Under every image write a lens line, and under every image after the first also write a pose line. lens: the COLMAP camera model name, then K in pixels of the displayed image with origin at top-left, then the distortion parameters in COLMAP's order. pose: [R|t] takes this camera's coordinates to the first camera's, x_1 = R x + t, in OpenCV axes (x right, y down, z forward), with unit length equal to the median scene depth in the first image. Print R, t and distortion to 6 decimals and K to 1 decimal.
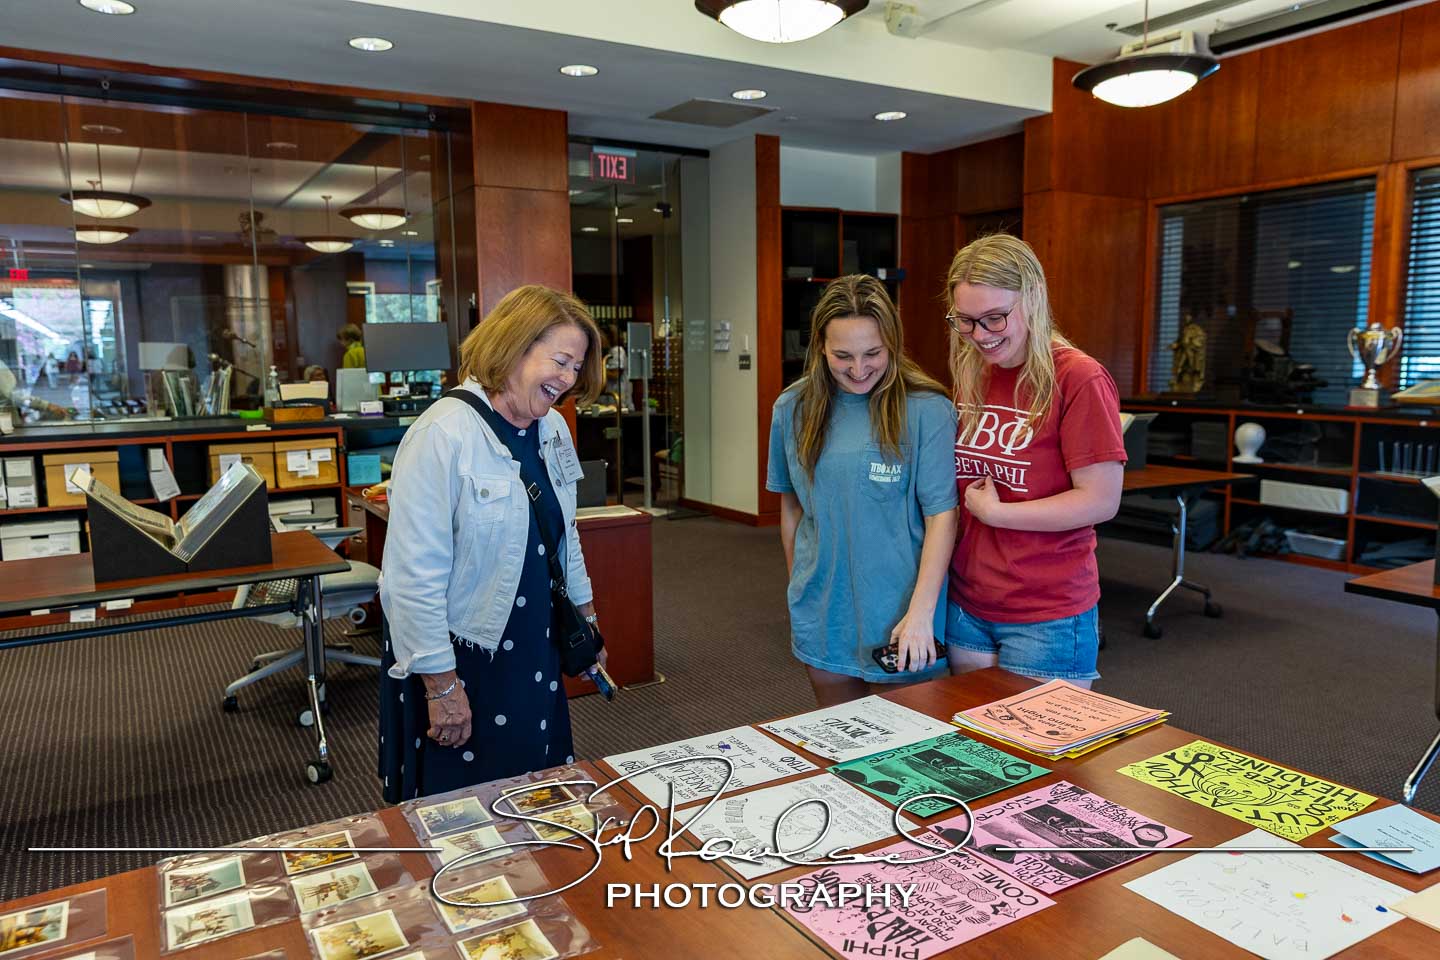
lens RADIAL K [[1020.3, 0, 720.0], [0, 1020.3, 480.0], [0, 0, 1]] dist [-0.004512, 0.002275]
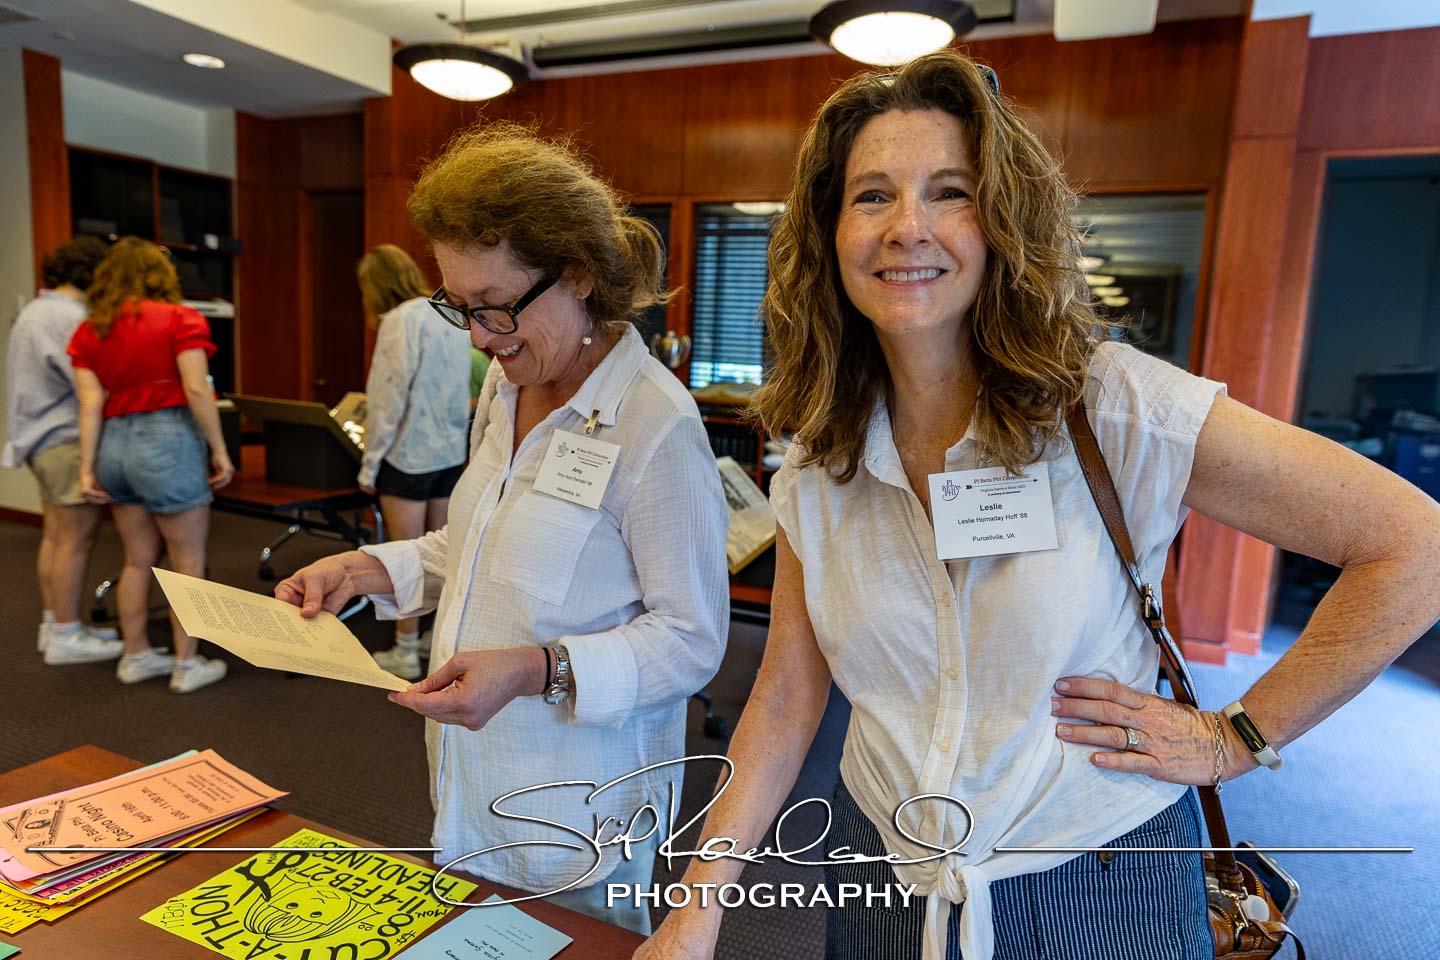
lens RADIAL K [[939.7, 0, 720.0], [0, 939.7, 480.0], [0, 0, 1]] dist [0.009304, 0.001251]
pose [[0.835855, -0.017583, 0.548669, 0.093960], [0.007281, 0.999754, 0.020946, -0.005722], [-0.548902, -0.013512, 0.835777, 0.063728]]
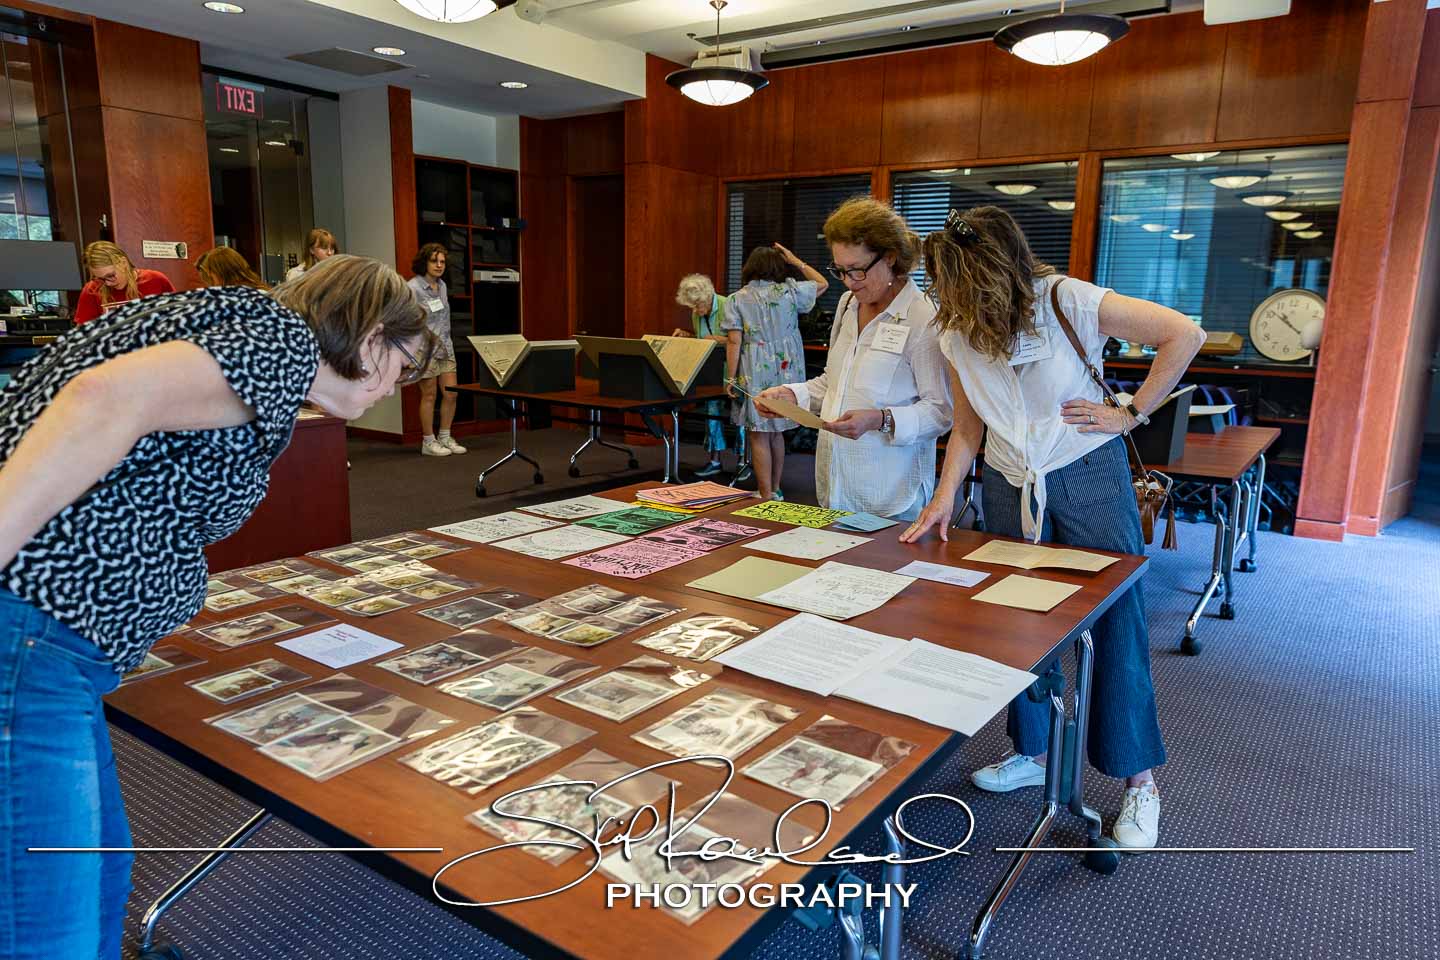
lens RADIAL K [[954.7, 0, 735.1], [0, 954.7, 483.8], [0, 0, 1]] dist [0.010886, 0.004173]
pose [[0.913220, -0.045196, 0.404952, -0.071584], [0.019185, 0.997496, 0.068065, 0.029952], [-0.407015, -0.054389, 0.911801, -0.135180]]
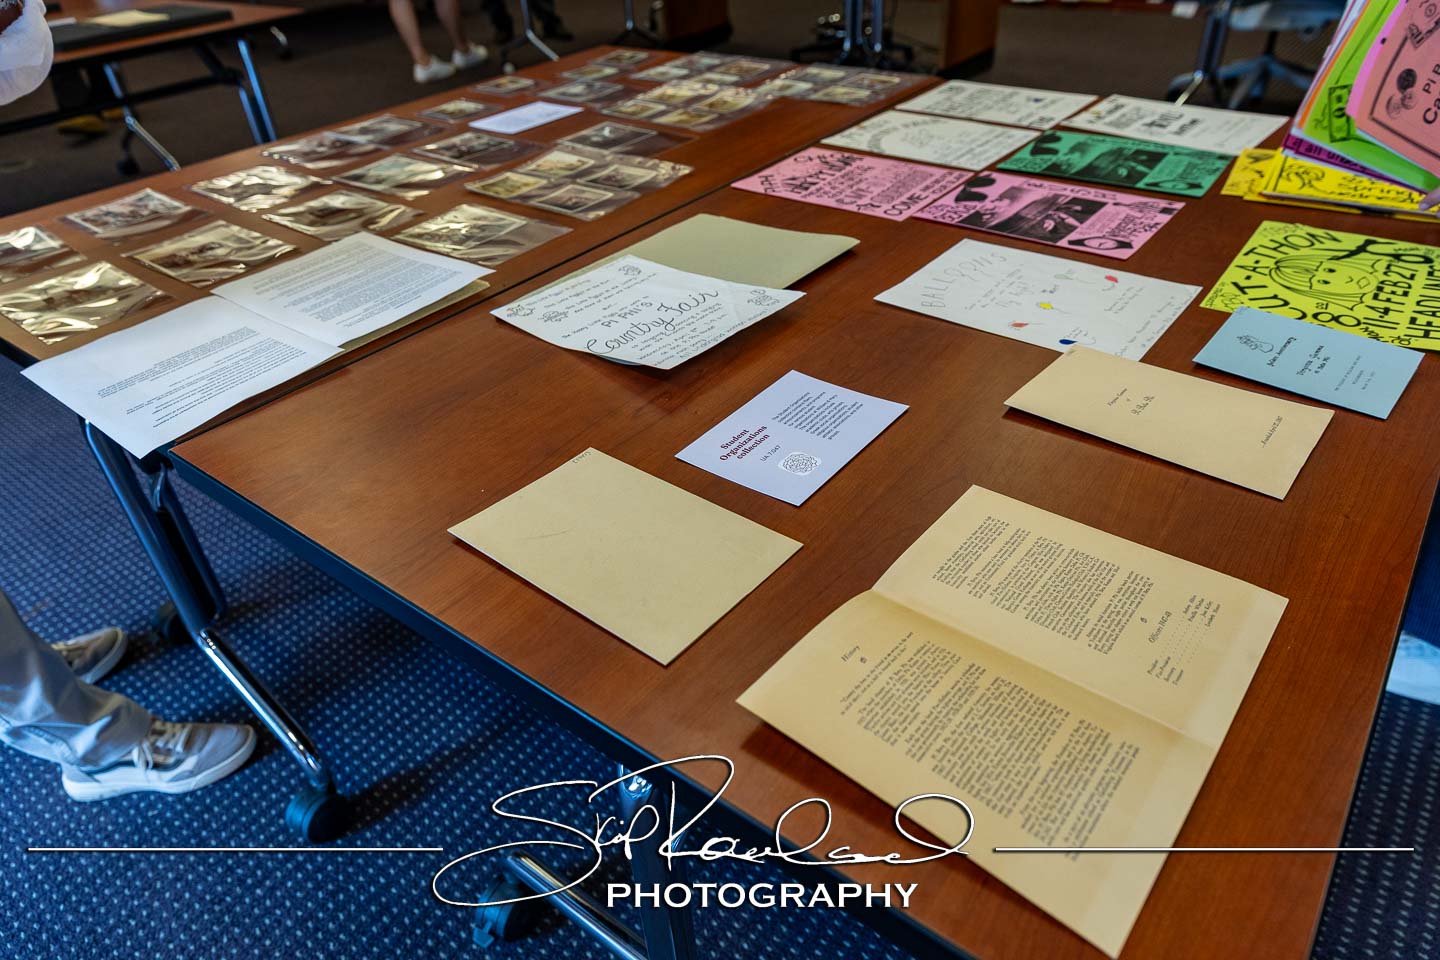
lens RADIAL K [[939.7, 0, 720.0], [0, 939.7, 480.0], [0, 0, 1]] dist [0.009304, 0.001251]
pose [[0.353256, 0.537223, -0.765899, 0.230330], [-0.064004, 0.830642, 0.553116, 0.018486], [0.933335, -0.146371, 0.327814, 0.084548]]
